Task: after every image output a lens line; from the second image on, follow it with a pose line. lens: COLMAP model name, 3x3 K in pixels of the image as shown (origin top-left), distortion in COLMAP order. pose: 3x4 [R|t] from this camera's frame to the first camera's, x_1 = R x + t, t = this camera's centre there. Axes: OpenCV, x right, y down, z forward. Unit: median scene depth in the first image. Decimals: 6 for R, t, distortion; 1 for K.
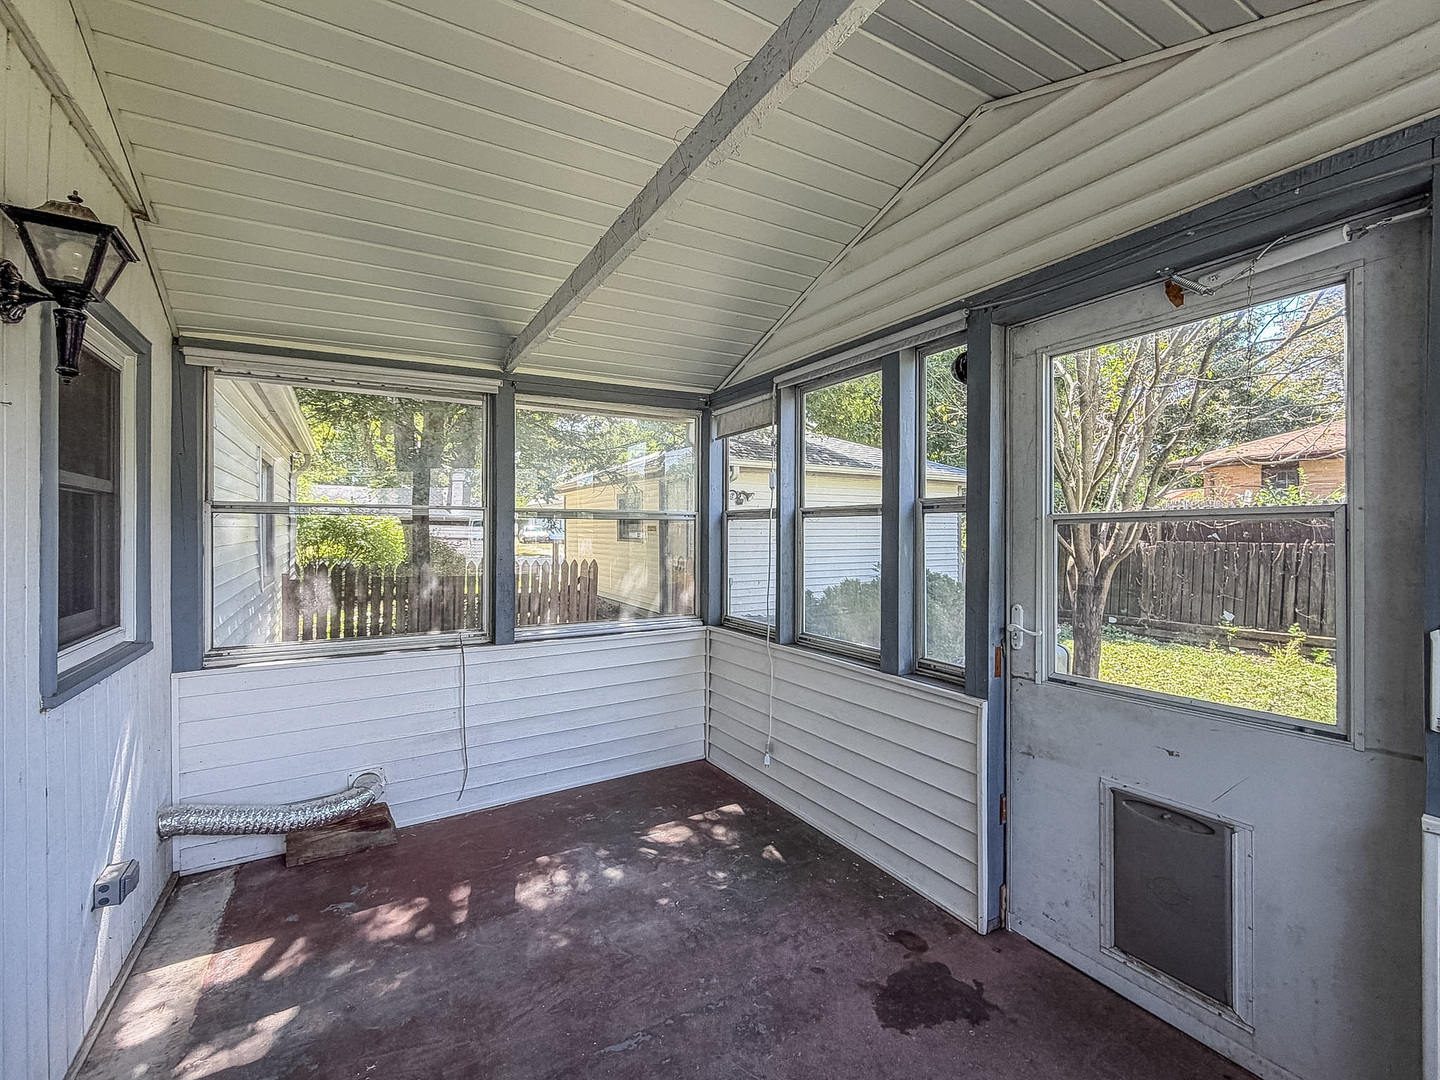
lens RADIAL K [[600.1, 0, 720.0], [0, 600.1, 540.0], [0, 0, 1]] dist [0.000434, -0.000360]
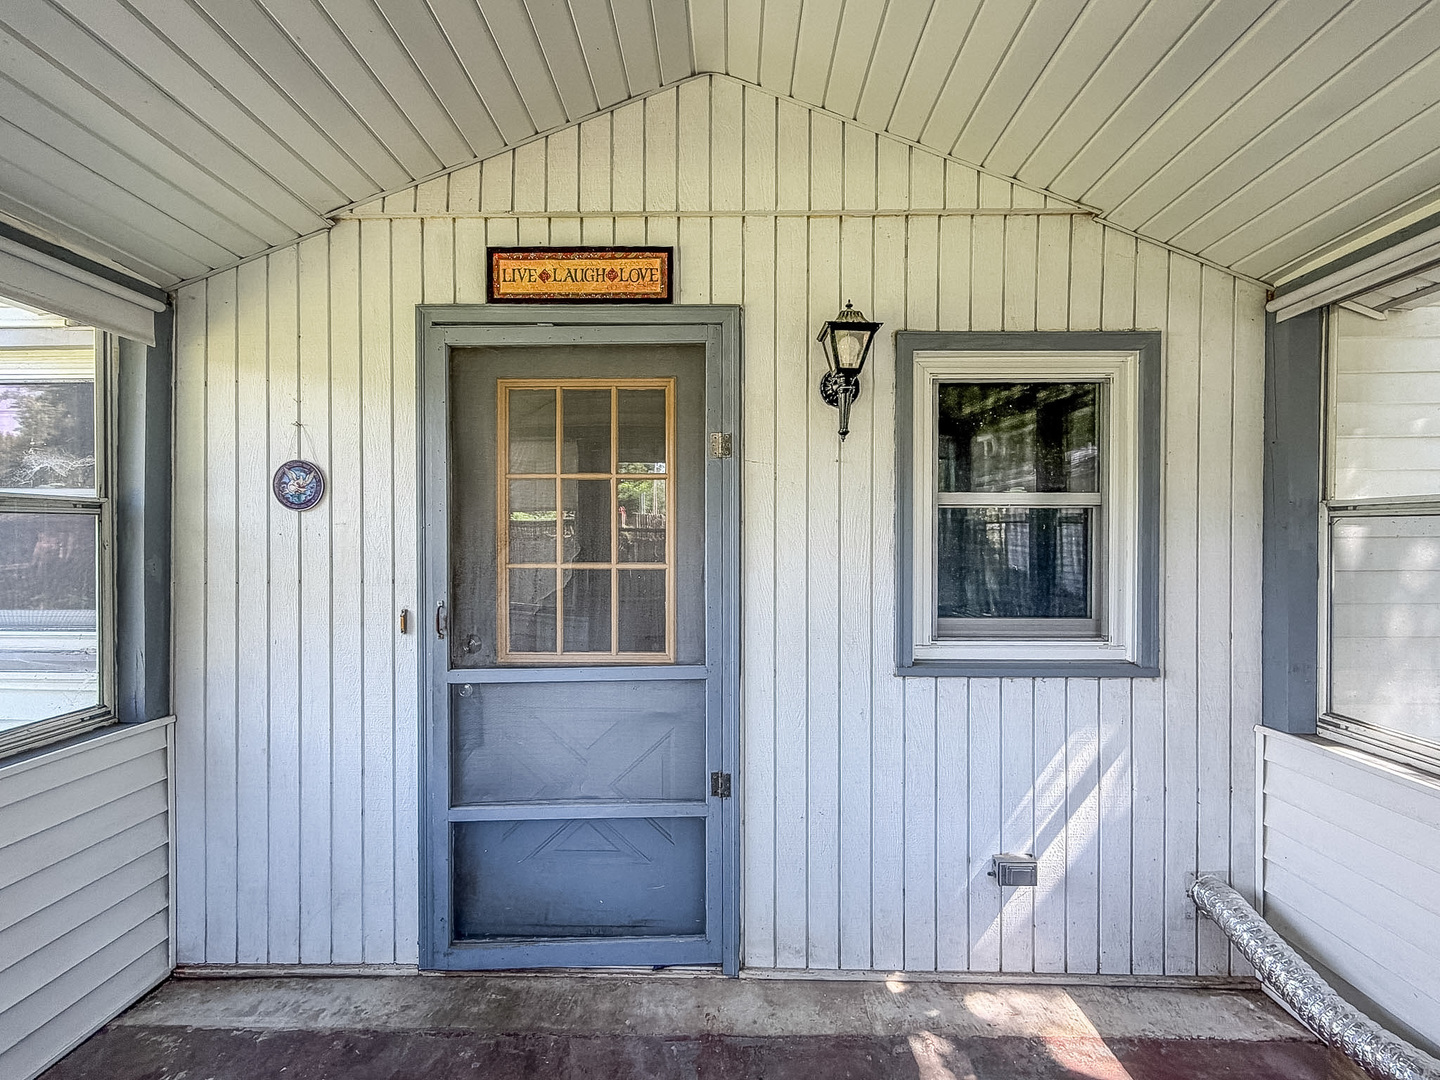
lens RADIAL K [[600.1, 0, 720.0], [0, 600.1, 540.0], [0, 0, 1]] dist [0.000434, -0.000360]
pose [[-0.568051, 0.003659, -0.822985, 0.146716], [-0.008406, 0.999912, 0.010247, -0.023836], [0.822950, 0.012739, -0.567970, 0.900982]]
